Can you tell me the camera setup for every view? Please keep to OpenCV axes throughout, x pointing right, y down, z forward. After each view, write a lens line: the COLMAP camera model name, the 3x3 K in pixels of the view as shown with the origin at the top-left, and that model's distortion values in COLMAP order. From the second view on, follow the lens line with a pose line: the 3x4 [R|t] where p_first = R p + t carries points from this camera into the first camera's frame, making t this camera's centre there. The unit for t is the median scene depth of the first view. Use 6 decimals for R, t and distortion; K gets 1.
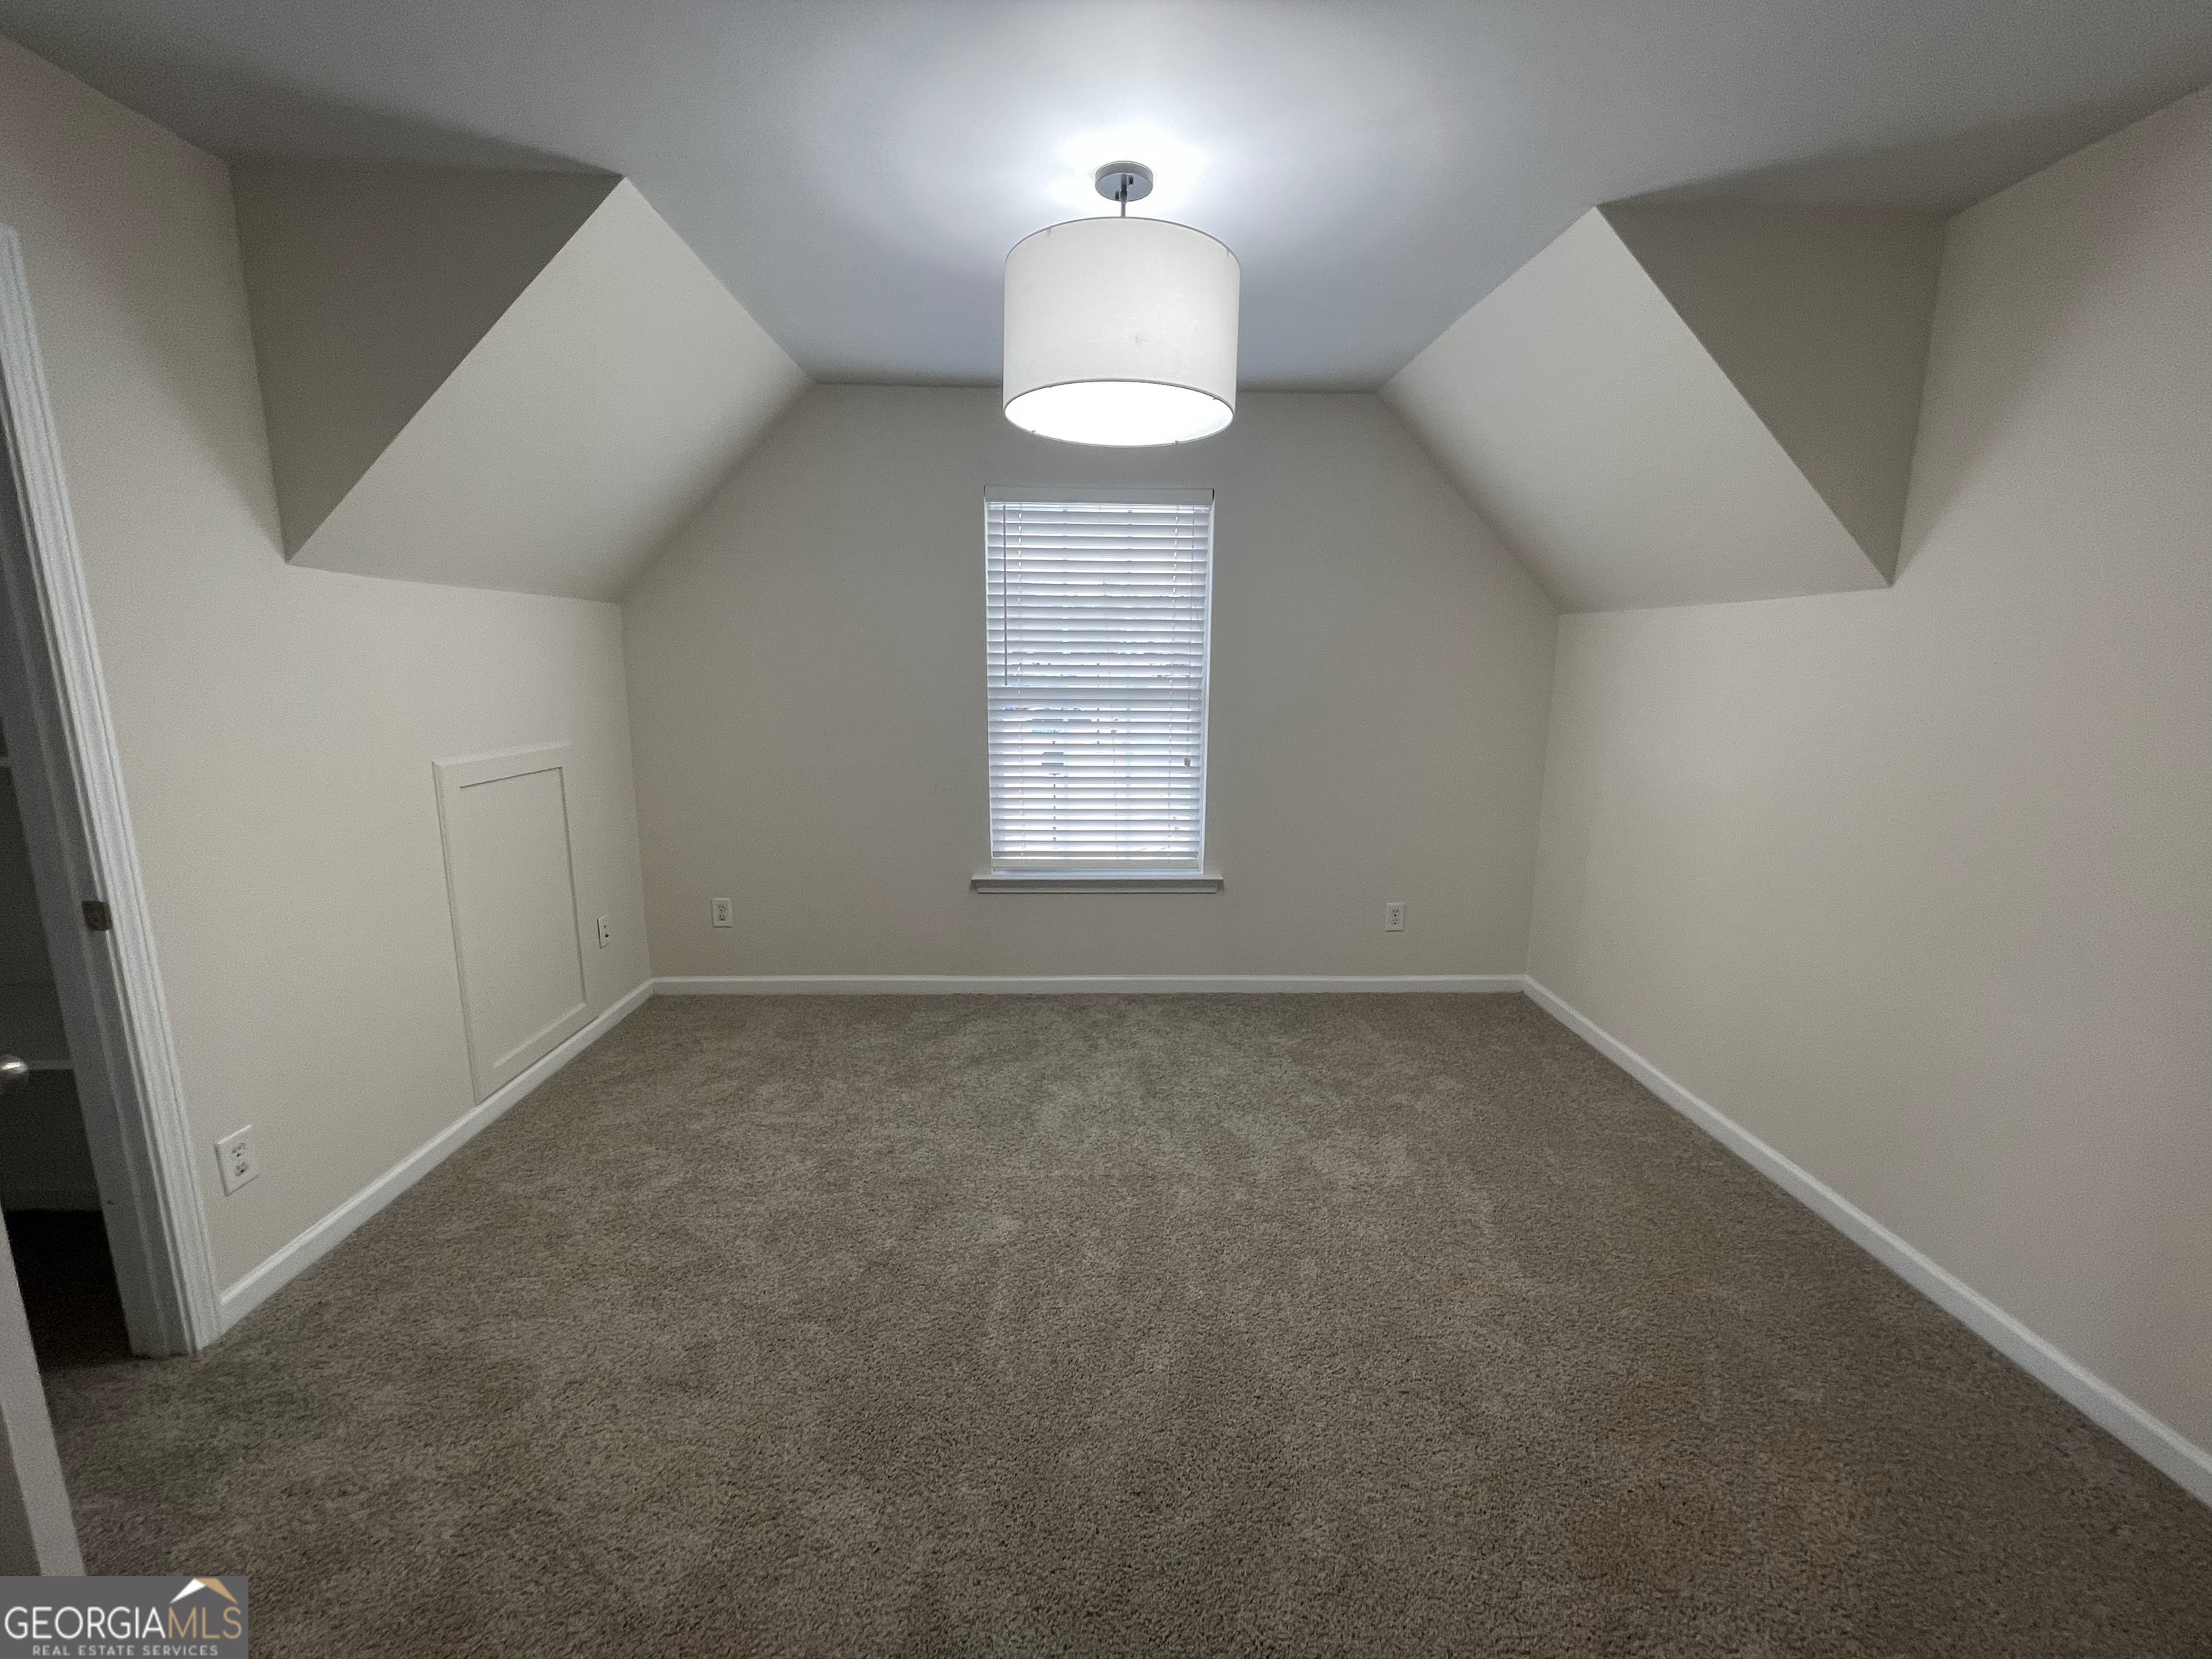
lens RADIAL K [[894.7, 0, 1104.7], [0, 894.7, 827.0], [0, 0, 1]] dist [-0.000816, 0.000374]
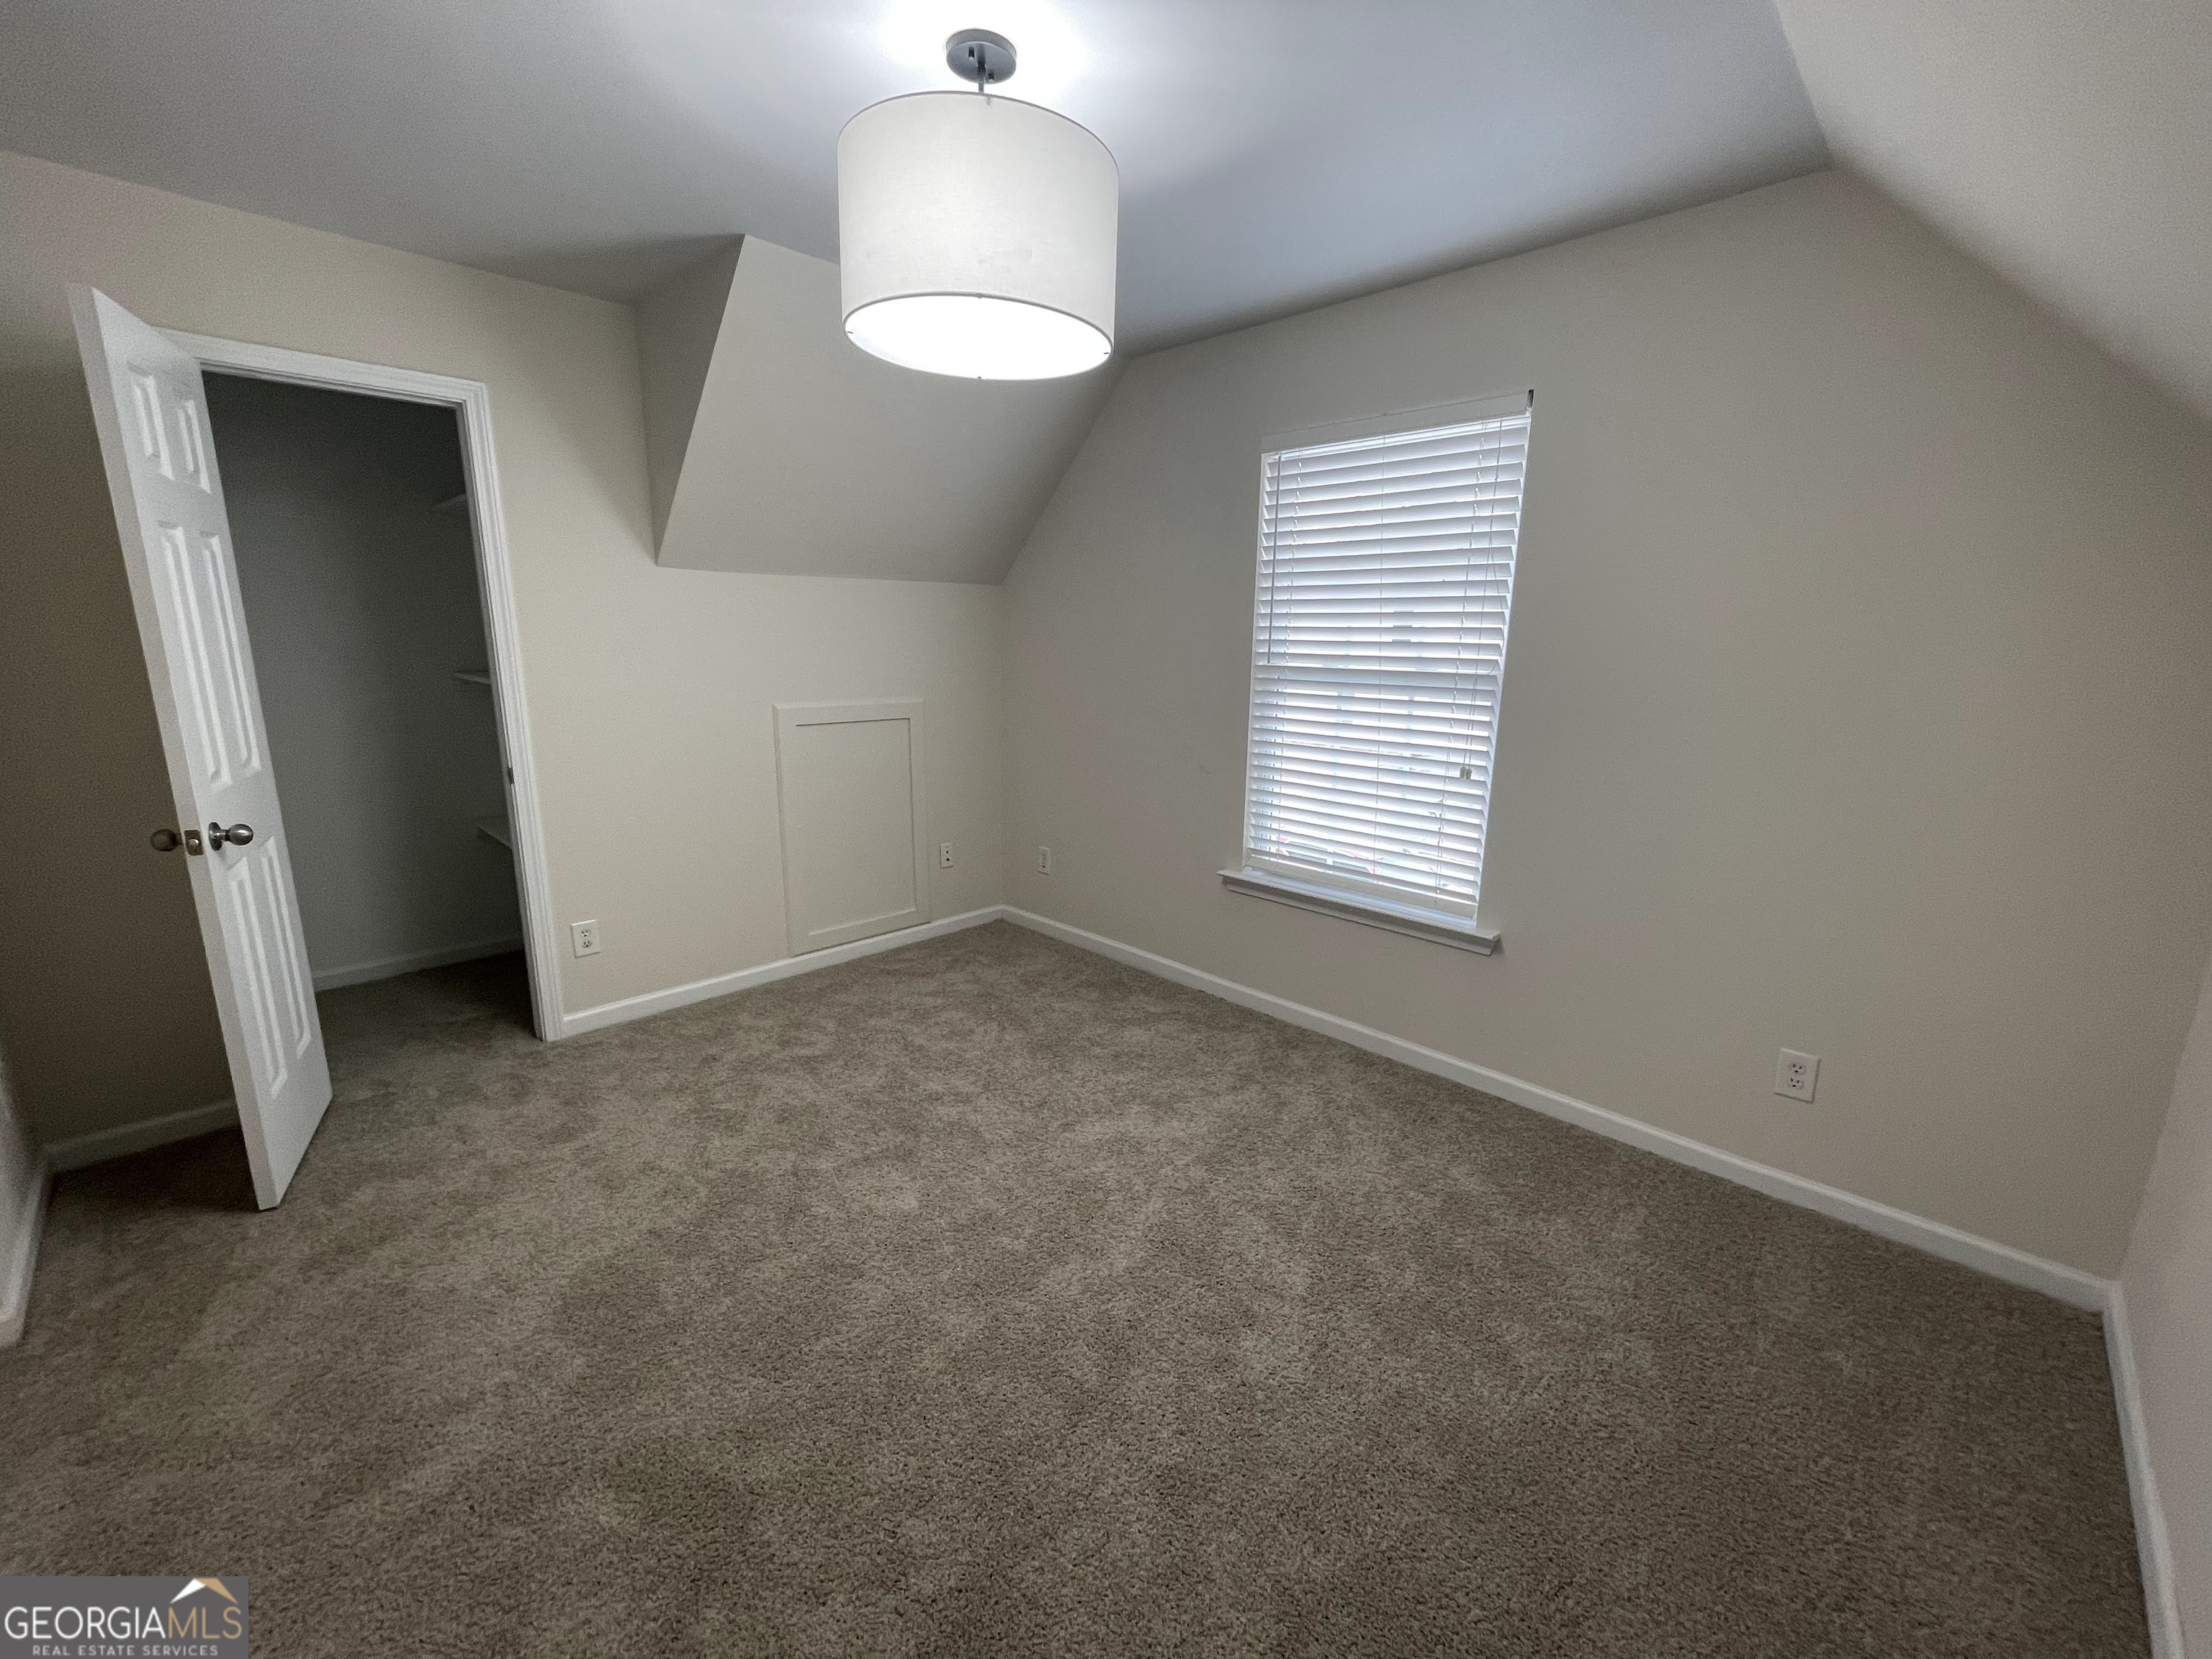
lens RADIAL K [[894.7, 0, 1110.0], [0, 894.7, 827.4], [0, 0, 1]] dist [-0.000816, 0.000374]
pose [[0.693831, 0.153460, -0.703597, 0.417344], [-0.140634, 0.987093, 0.076612, -0.043386], [0.706272, 0.045794, 0.706458, 0.270332]]
